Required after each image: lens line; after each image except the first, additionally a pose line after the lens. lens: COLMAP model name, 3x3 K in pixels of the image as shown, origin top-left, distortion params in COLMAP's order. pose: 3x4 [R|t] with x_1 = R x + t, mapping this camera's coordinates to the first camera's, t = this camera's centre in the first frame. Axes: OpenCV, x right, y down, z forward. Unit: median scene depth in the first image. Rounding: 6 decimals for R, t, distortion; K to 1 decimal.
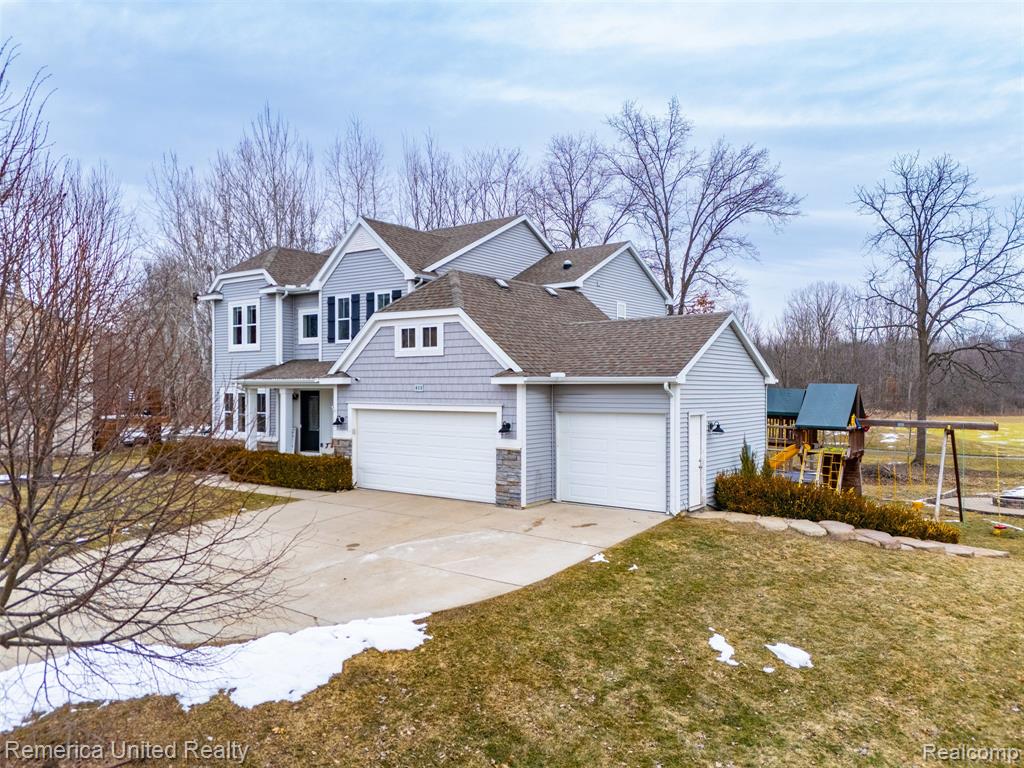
lens RADIAL K [[746.0, 0, 524.1], [0, 746.0, 371.4], [0, 0, 1]] dist [0.073579, -0.064499]
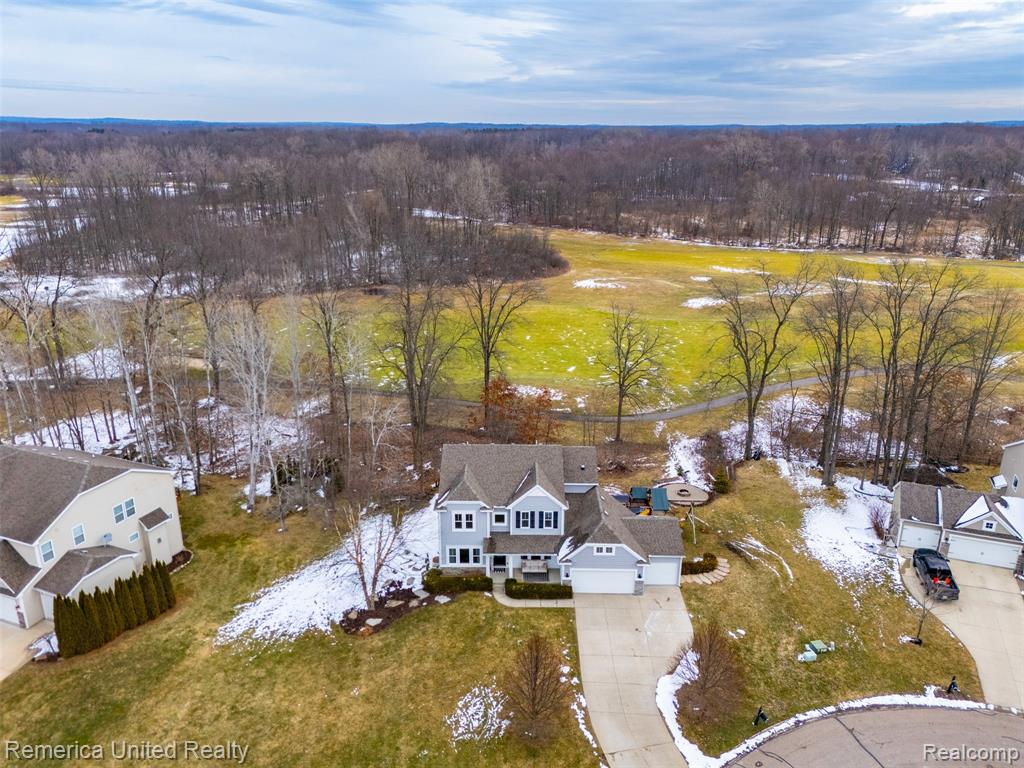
lens RADIAL K [[746.0, 0, 513.5], [0, 746.0, 367.1], [0, 0, 1]] dist [0.073579, -0.064499]
pose [[0.811969, -0.171269, 0.558008, -1.903552], [-0.015967, 0.949108, 0.314544, -1.611806], [-0.583482, -0.264310, 0.767912, -0.897656]]
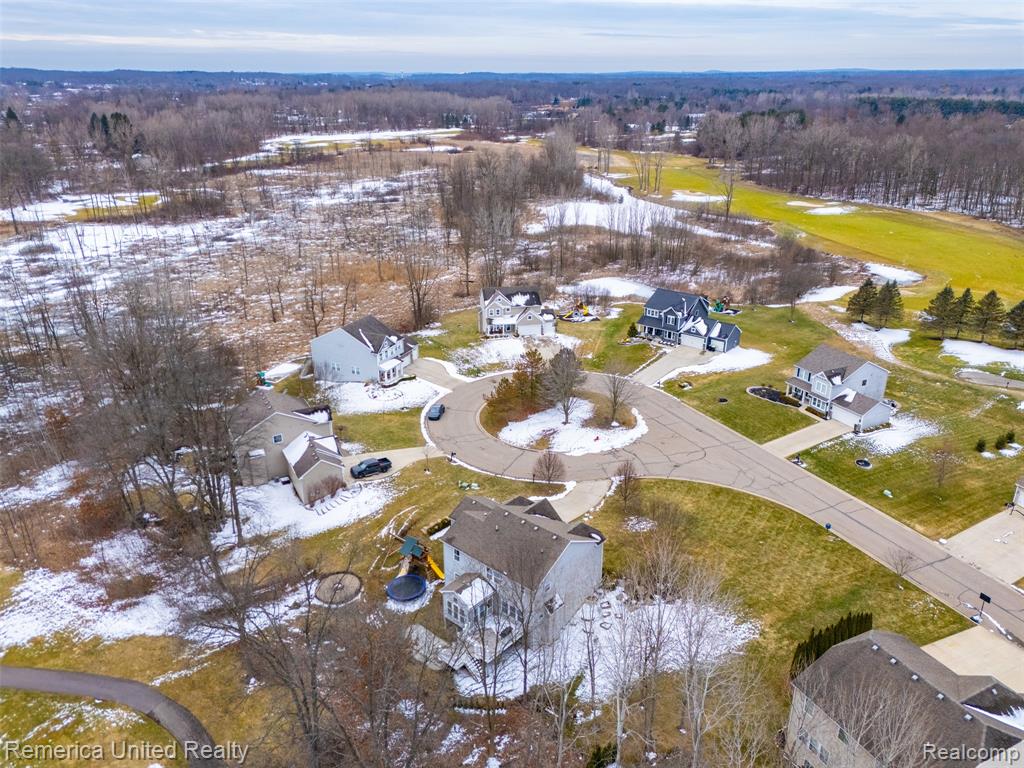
lens RADIAL K [[746.0, 0, 510.7], [0, 746.0, 377.8], [0, 0, 1]] dist [0.073579, -0.064499]
pose [[-0.995047, -0.031858, 0.094165, -0.441055], [0.004020, 0.933587, 0.358329, -2.417282], [-0.099327, 0.356933, -0.928834, 4.927893]]
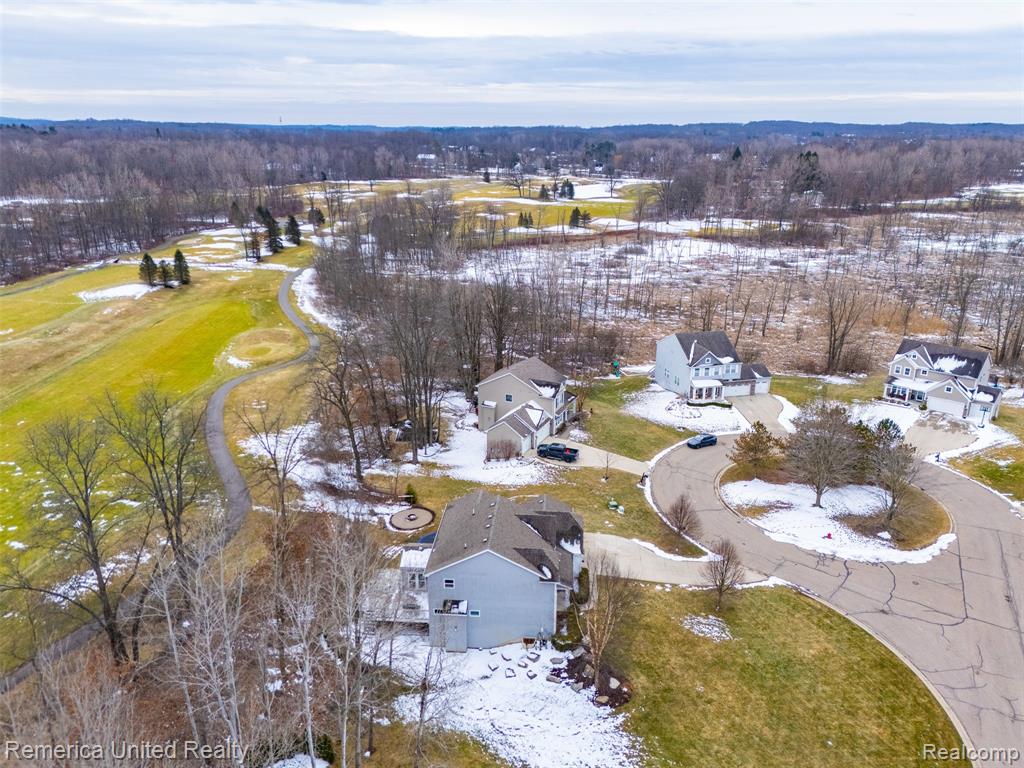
lens RADIAL K [[746.0, 0, 509.4], [0, 746.0, 386.2], [0, 0, 1]] dist [0.073579, -0.064499]
pose [[-0.521819, -0.276945, 0.806850, -2.901982], [-0.015471, 0.948751, 0.315646, -1.989607], [-0.852916, 0.152227, -0.499361, 3.105224]]
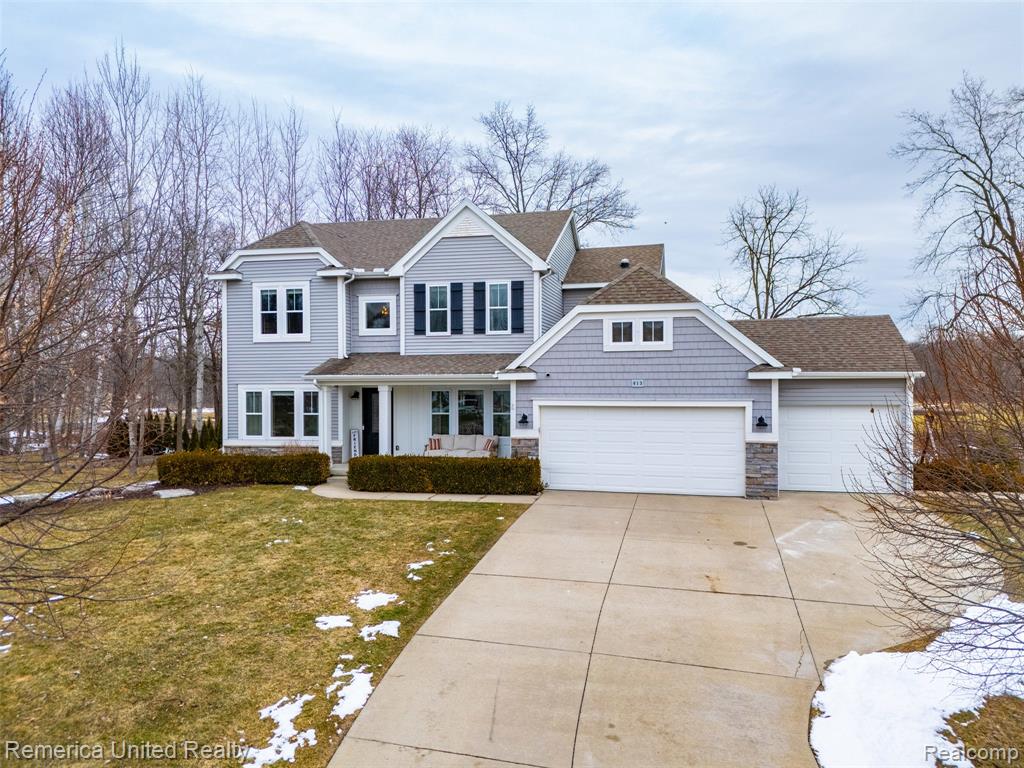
lens RADIAL K [[746.0, 0, 514.4], [0, 746.0, 378.3], [0, 0, 1]] dist [0.073579, -0.064499]
pose [[0.922707, 0.000186, 0.385502, -0.616899], [-0.004250, 0.999944, 0.009690, 0.006320], [-0.385478, -0.010579, 0.922656, 0.149714]]
